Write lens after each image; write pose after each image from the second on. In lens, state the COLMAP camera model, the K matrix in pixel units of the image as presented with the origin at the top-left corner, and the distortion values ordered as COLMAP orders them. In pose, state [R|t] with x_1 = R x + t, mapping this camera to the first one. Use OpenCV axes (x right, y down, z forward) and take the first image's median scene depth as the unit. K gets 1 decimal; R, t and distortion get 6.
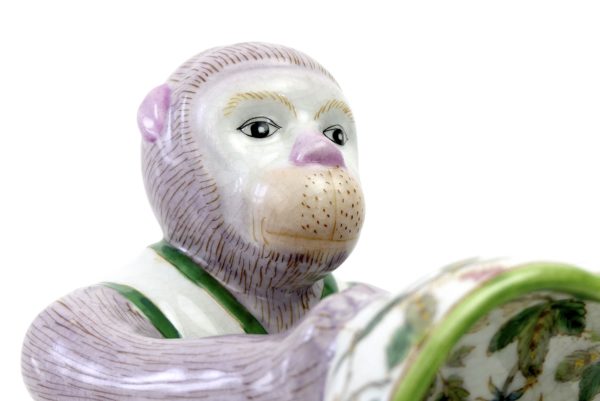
lens RADIAL K [[1319.5, 0, 300.1], [0, 1319.5, 200.4], [0, 0, 1]] dist [0.017641, 0.000000]
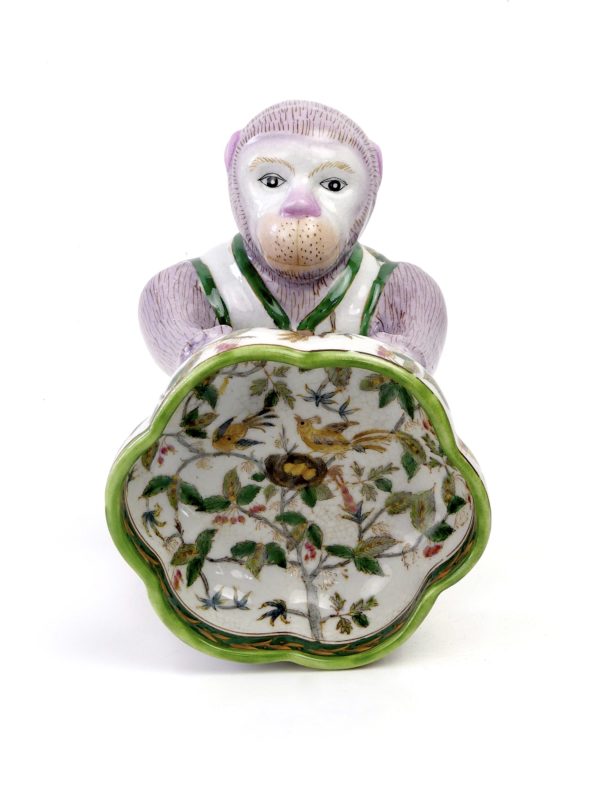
lens RADIAL K [[1910.3, 0, 298.7], [0, 1910.3, 400.3], [0, 0, 1]] dist [0.032835, 0.000000]
pose [[0.856049, 0.185789, -0.482351, 1.116200], [-0.009862, 0.938871, 0.344127, -0.581955], [0.516801, -0.289833, 0.805552, -0.827763]]
